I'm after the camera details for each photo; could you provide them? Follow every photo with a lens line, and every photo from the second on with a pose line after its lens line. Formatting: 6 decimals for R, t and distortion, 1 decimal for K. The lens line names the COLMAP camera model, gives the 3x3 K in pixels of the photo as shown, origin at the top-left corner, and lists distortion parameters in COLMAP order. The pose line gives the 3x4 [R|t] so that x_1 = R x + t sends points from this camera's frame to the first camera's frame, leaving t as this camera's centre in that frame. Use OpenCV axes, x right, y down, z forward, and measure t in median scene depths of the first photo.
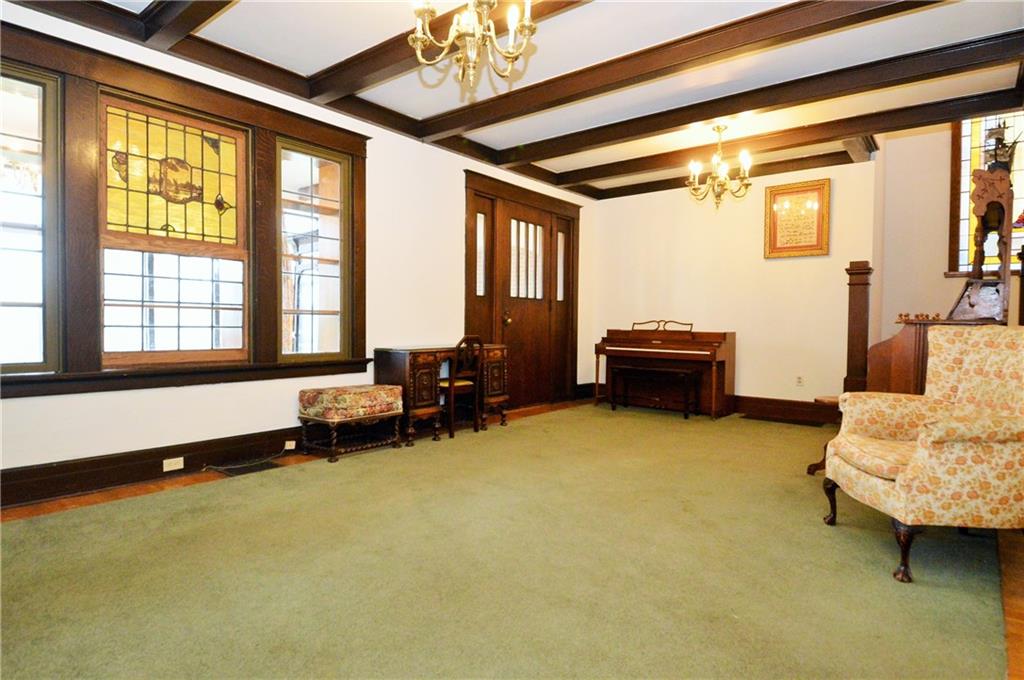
lens RADIAL K [[552.0, 0, 512.2], [0, 552.0, 331.7], [0, 0, 1]] dist [0.015677, -0.001228]
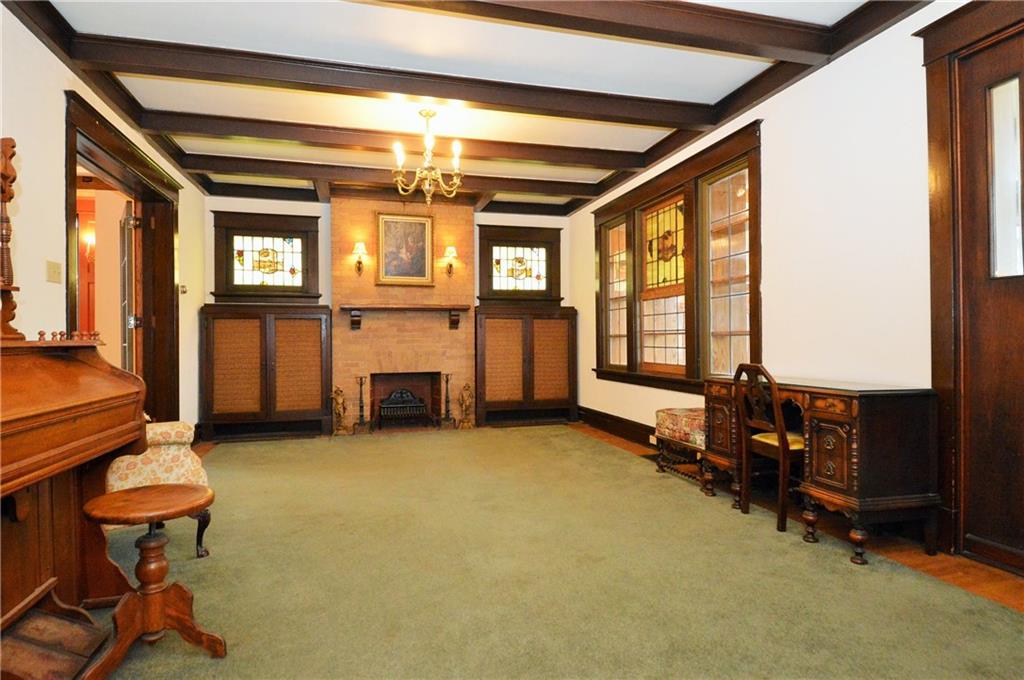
lens RADIAL K [[552.0, 0, 508.5], [0, 552.0, 343.1], [0, 0, 1]] dist [0.015677, -0.001228]
pose [[-0.588516, -0.008089, -0.808445, 0.787337], [-0.019714, 0.999796, 0.004348, -0.018481], [0.808245, 0.018497, -0.588556, 1.501411]]
